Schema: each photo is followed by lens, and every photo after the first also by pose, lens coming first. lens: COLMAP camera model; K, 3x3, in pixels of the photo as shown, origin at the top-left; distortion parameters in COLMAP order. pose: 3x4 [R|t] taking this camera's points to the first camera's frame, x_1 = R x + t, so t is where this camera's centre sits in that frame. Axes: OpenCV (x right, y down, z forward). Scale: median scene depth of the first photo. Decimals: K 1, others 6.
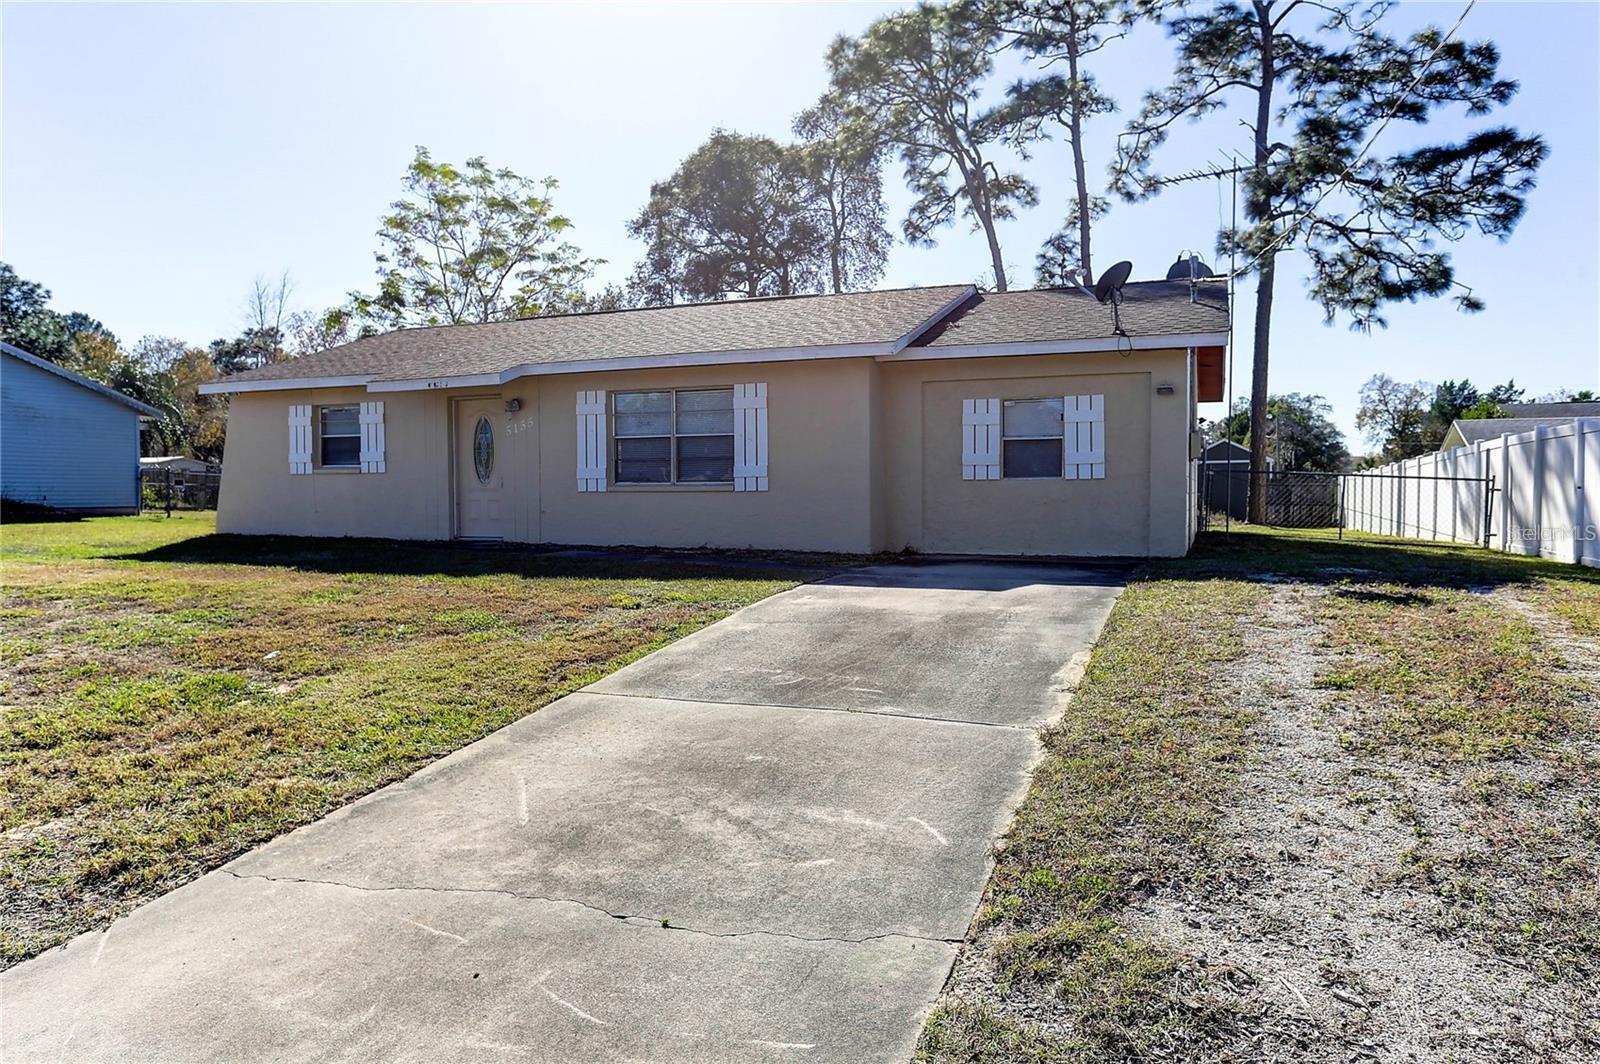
lens RADIAL K [[1066.6, 0, 792.5], [0, 1066.6, 532.6], [0, 0, 1]] dist [0.001713, 0.020379]
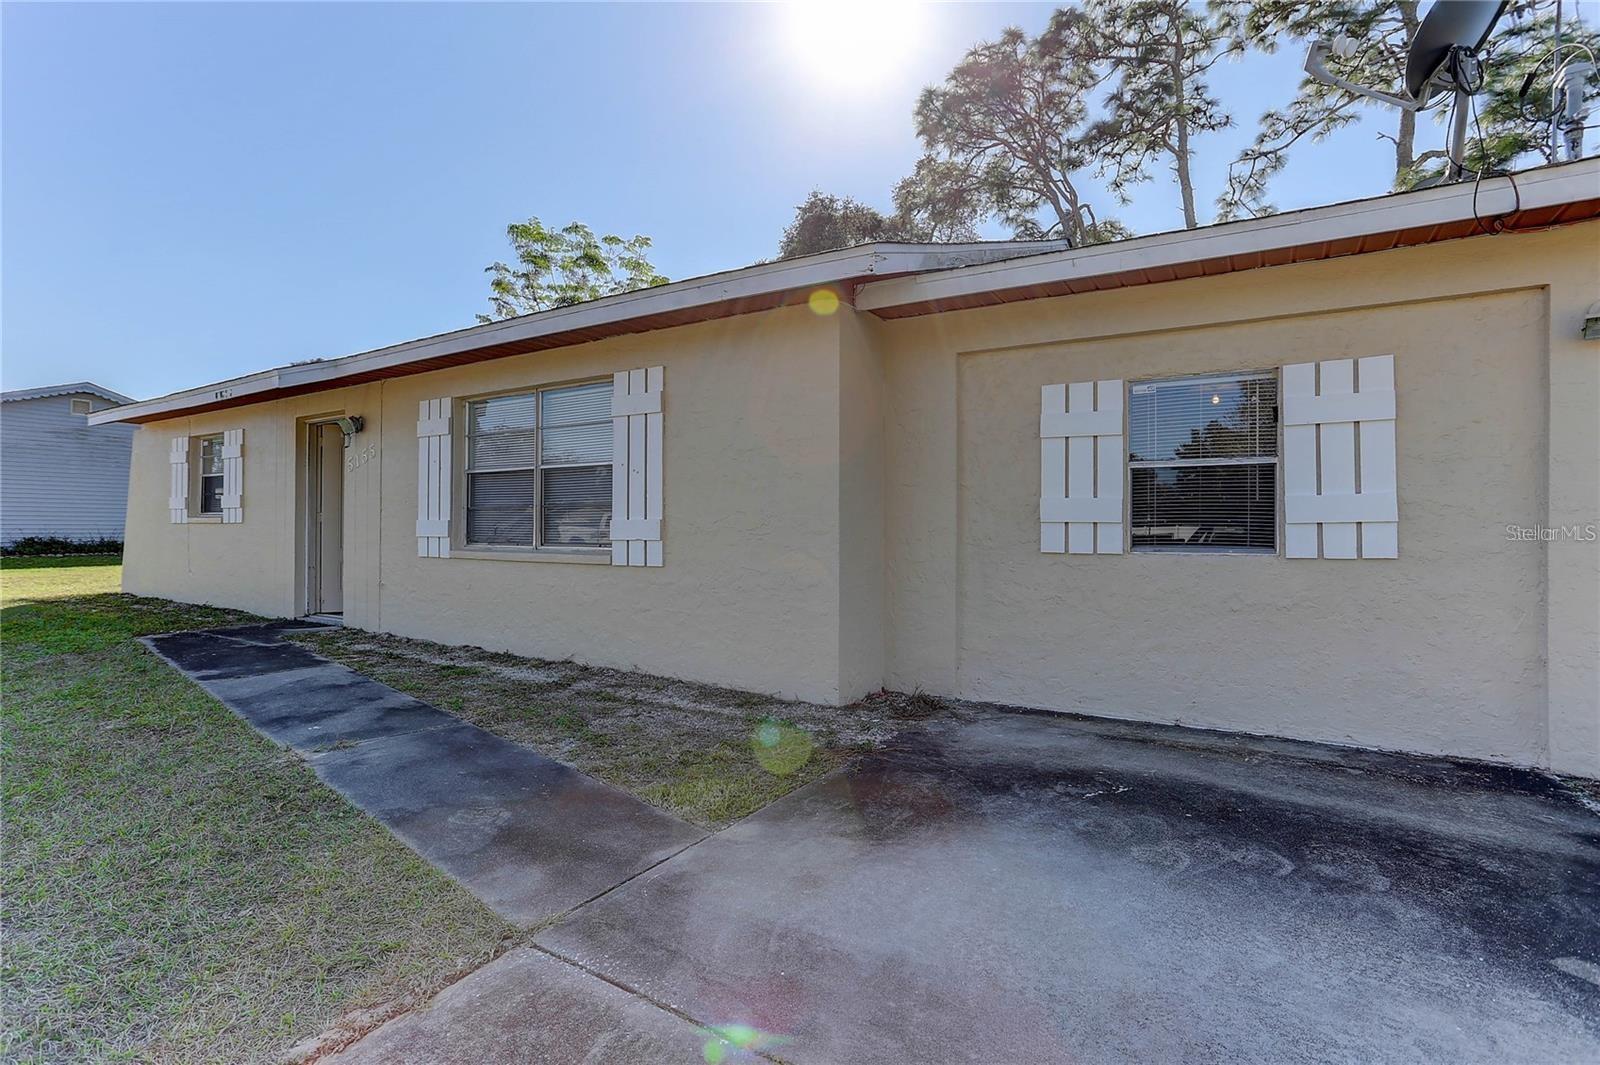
lens RADIAL K [[785.5, 0, 778.9], [0, 785.5, 527.9], [0, 0, 1]] dist [-0.042244, 0.017948]
pose [[0.982106, 0.010450, -0.188040, 0.088345], [-0.018706, 0.998935, -0.042187, -0.035063], [0.187399, 0.044950, 0.981255, 0.508207]]
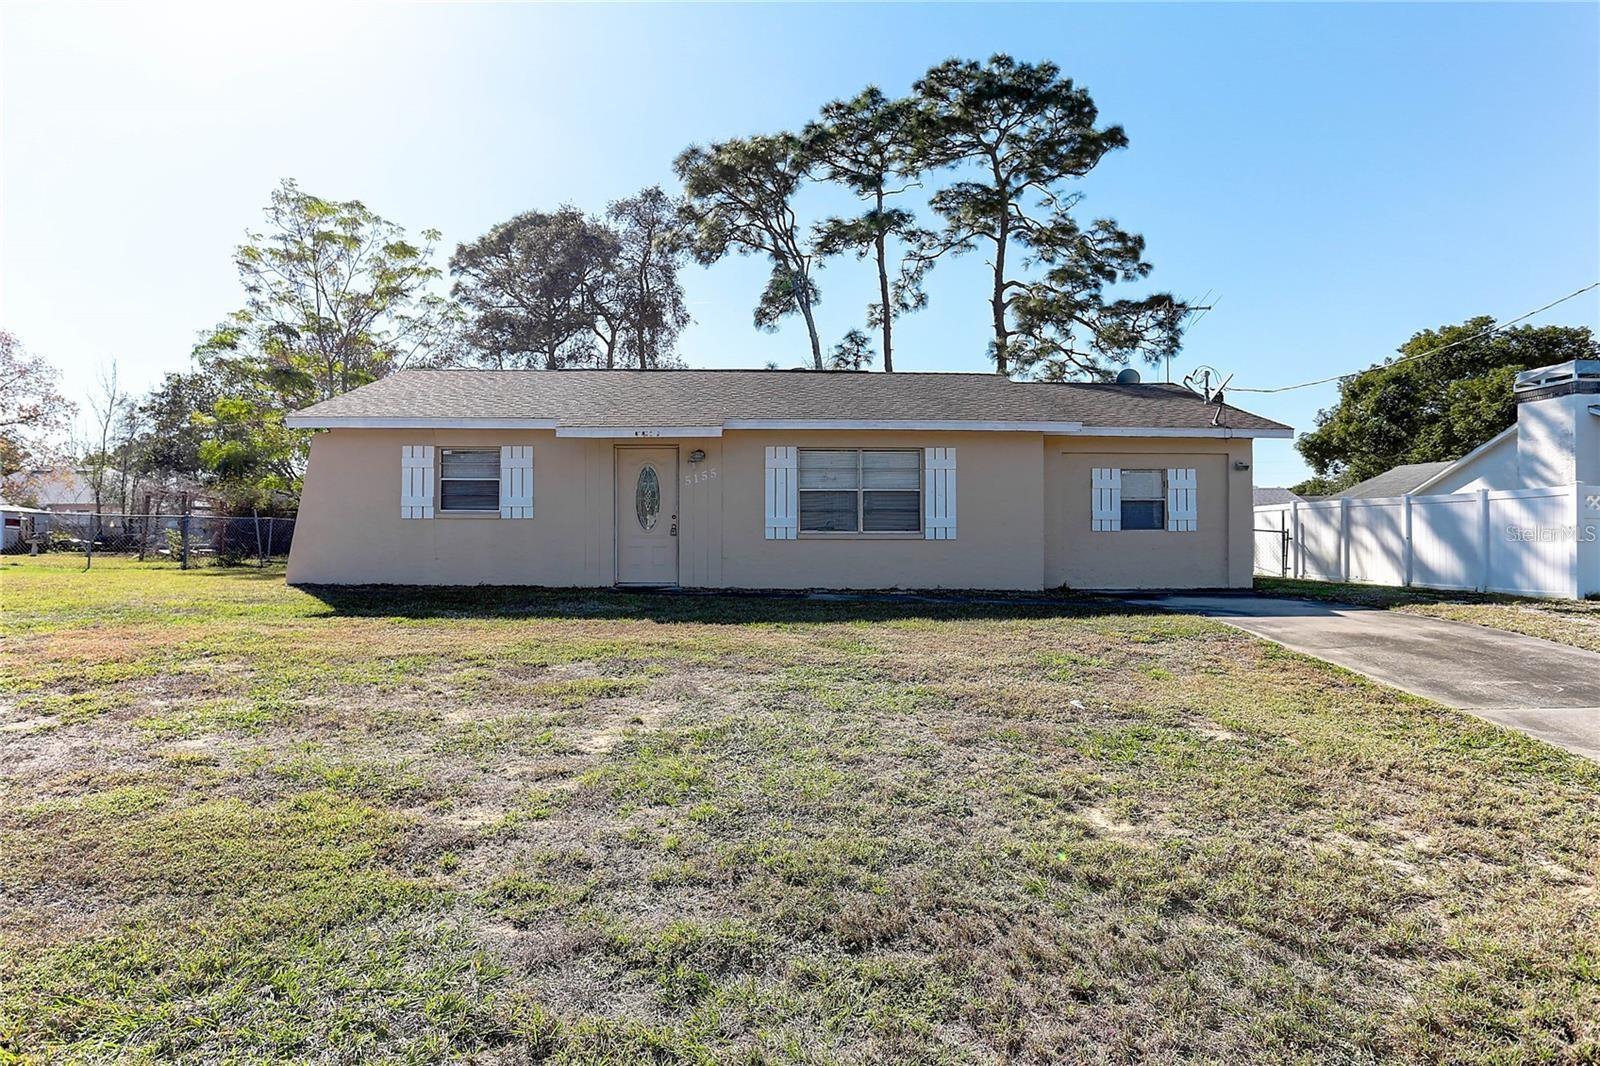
lens RADIAL K [[909.4, 0, 796.3], [0, 909.4, 533.0], [0, 0, 1]] dist [-0.023749, 0.002231]
pose [[0.905918, 0.004165, 0.423433, -0.494177], [0.011390, 0.999350, -0.034199, -0.011178], [-0.423300, 0.035805, 0.905282, 0.135758]]
